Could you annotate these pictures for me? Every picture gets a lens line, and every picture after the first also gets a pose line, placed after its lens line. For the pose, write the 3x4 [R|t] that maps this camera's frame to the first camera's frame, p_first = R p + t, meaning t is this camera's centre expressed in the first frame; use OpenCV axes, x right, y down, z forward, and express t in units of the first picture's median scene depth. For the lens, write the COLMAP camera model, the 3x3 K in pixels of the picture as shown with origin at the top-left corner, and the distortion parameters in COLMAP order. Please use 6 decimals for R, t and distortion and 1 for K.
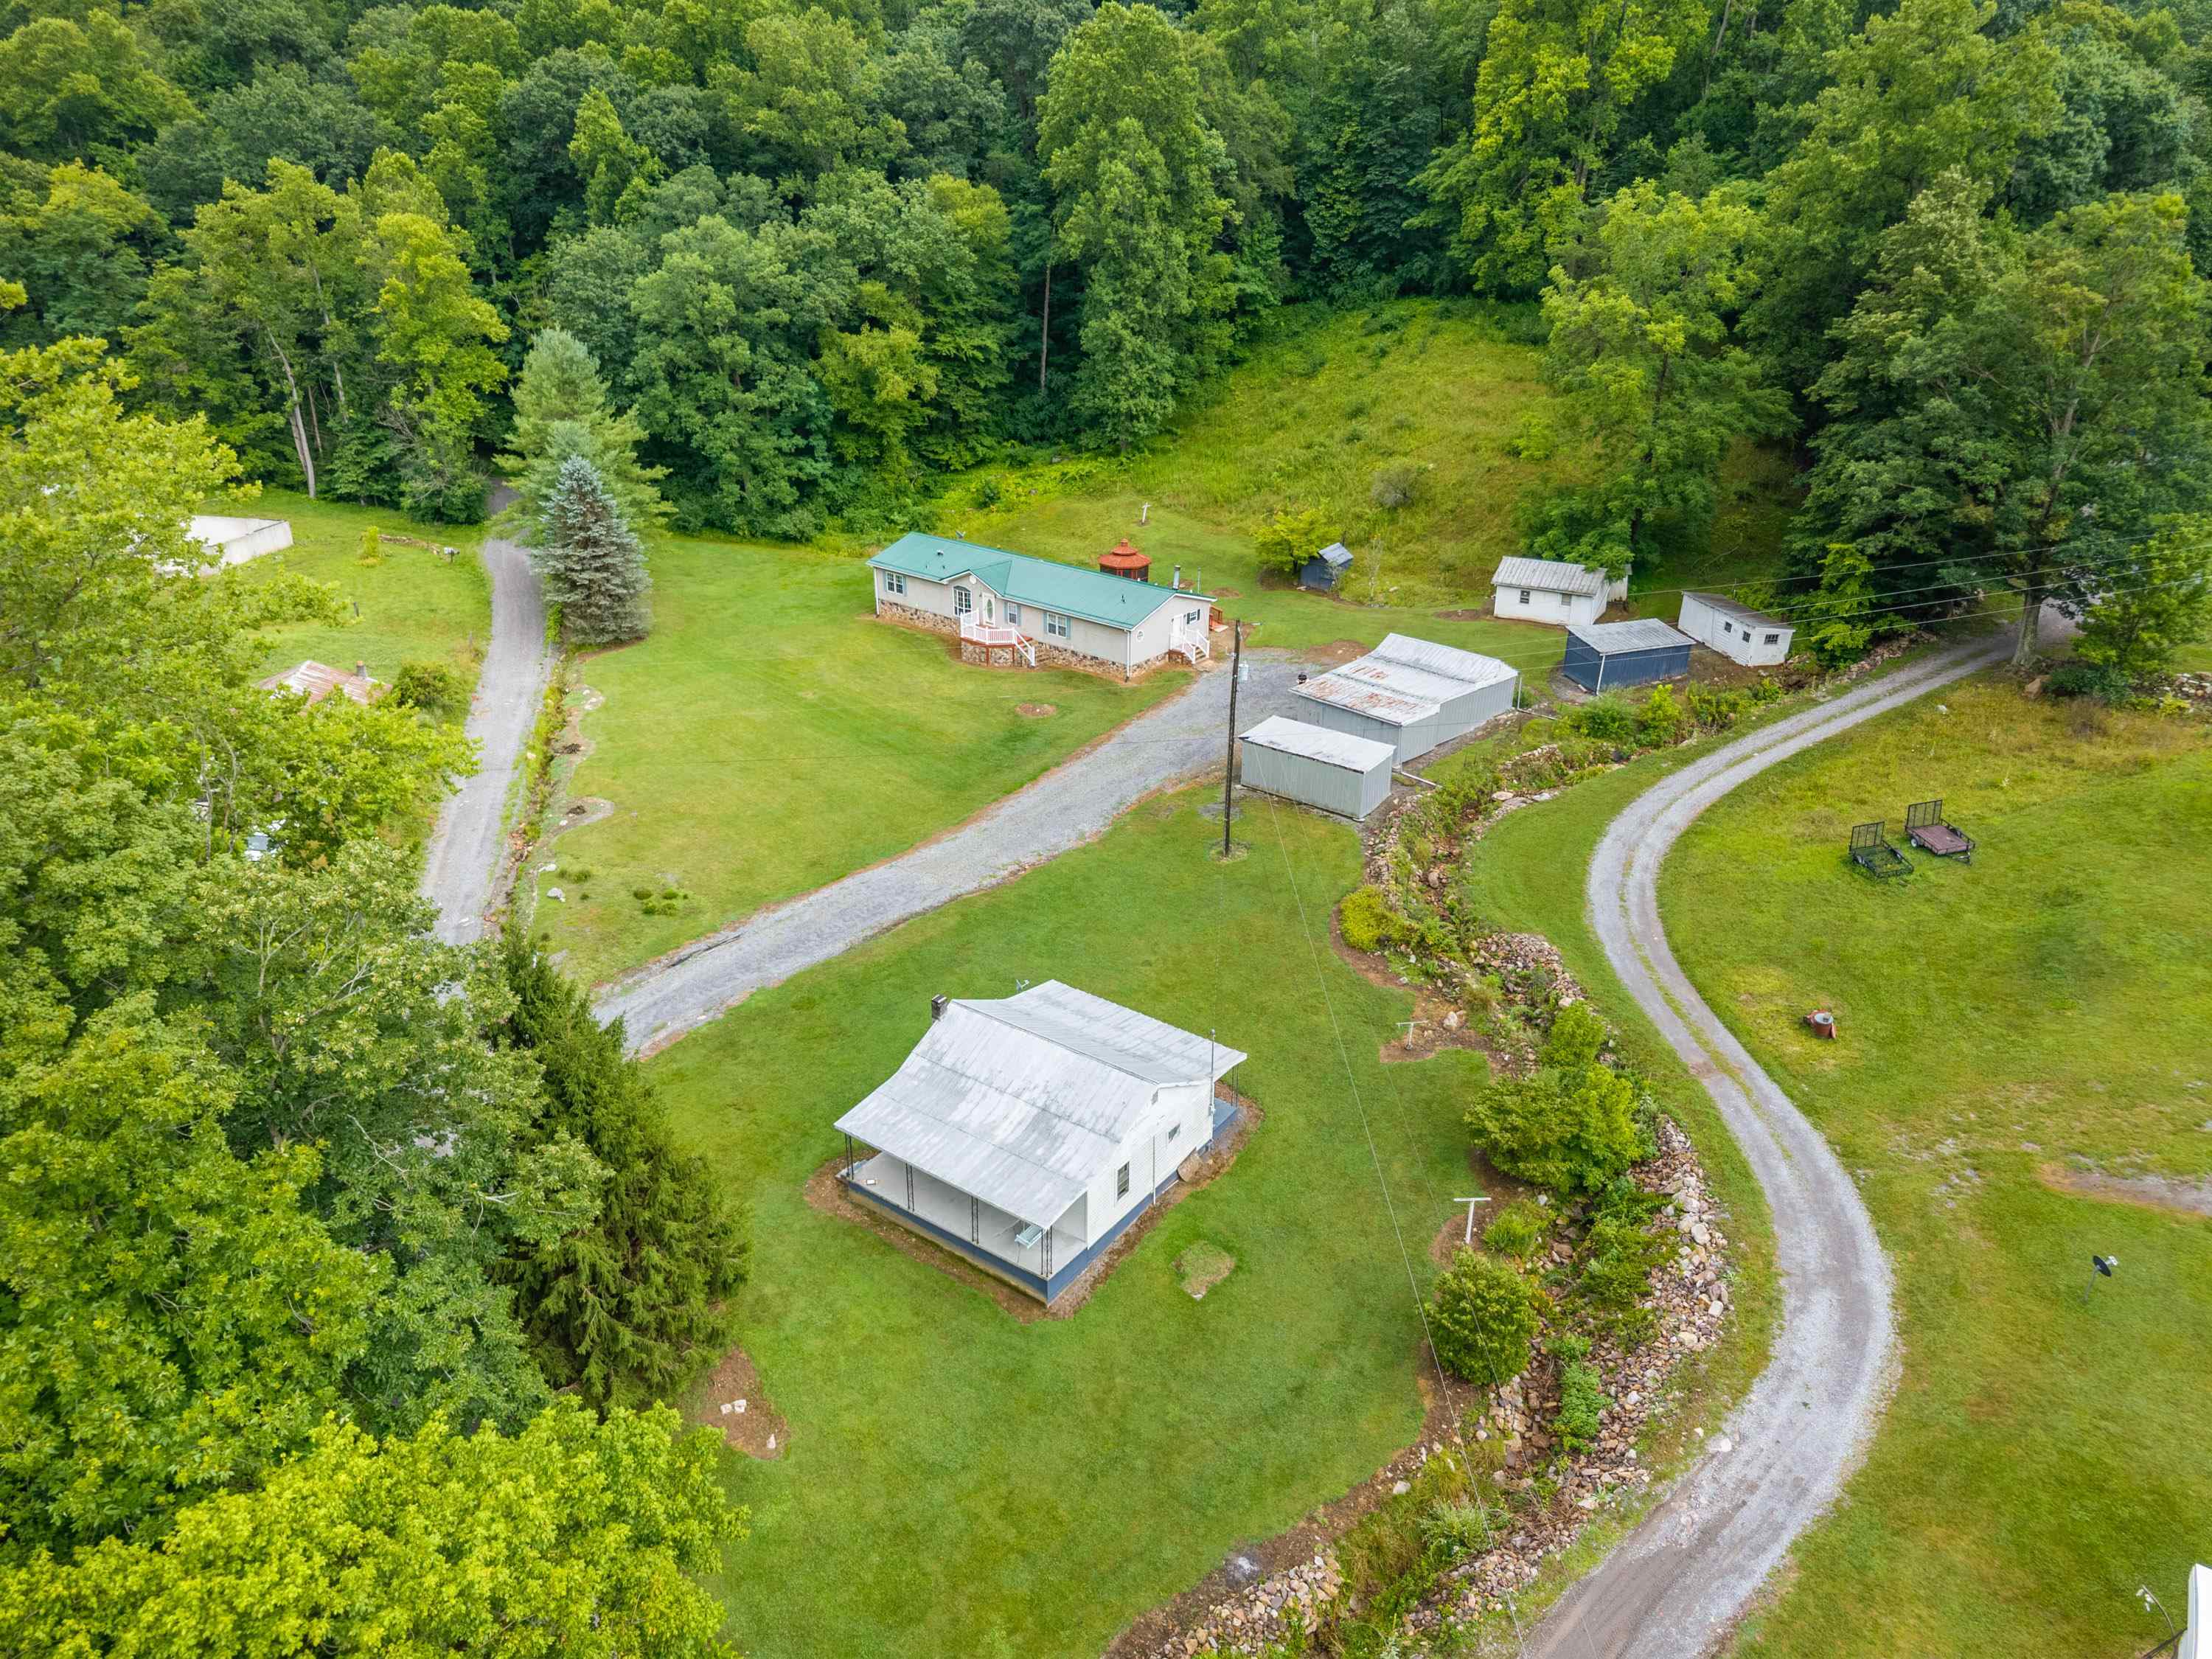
lens RADIAL K [[1489.2, 0, 1110.1], [0, 1489.2, 840.1], [0, 0, 1]] dist [0.010011, -0.004974]
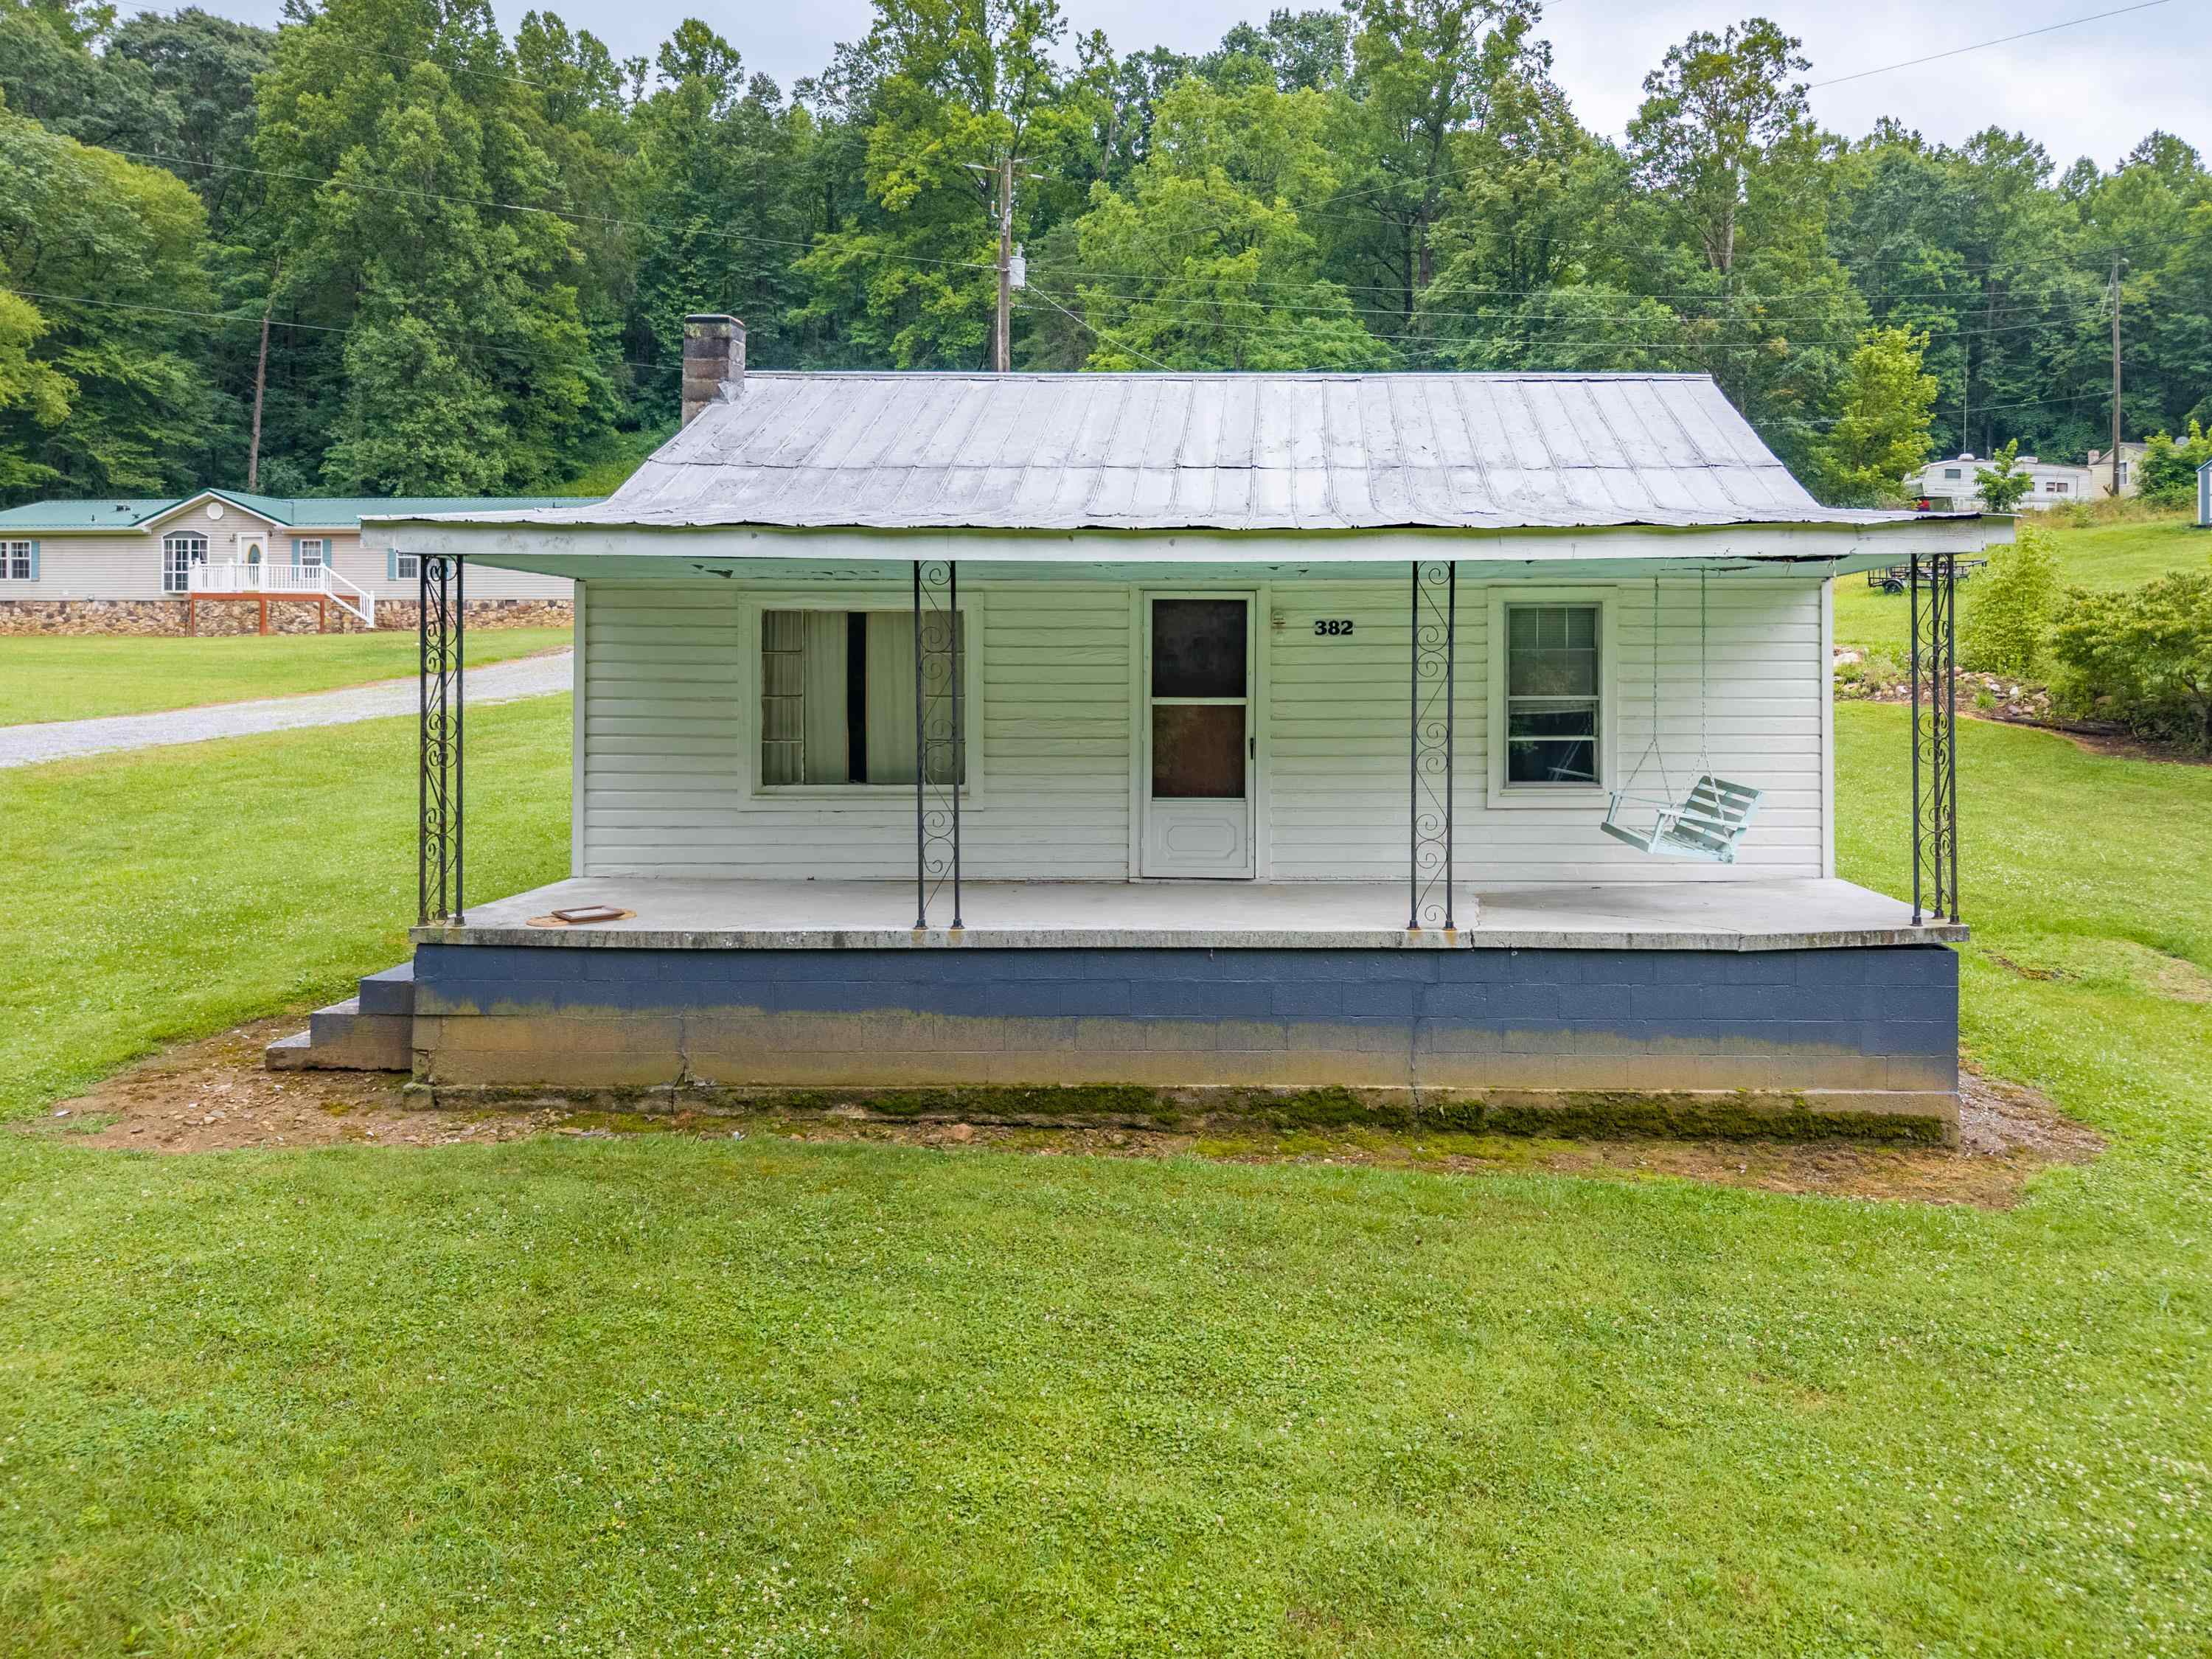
lens RADIAL K [[1560.1, 0, 1254.6], [0, 1560.1, 636.2], [0, 0, 1]] dist [0.013802, -0.008767]
pose [[0.823861, -0.004201, 0.566777, -0.087513], [0.248268, 0.901614, -0.354197, 0.125242], [-0.509526, 0.432521, 0.743847, 0.361415]]
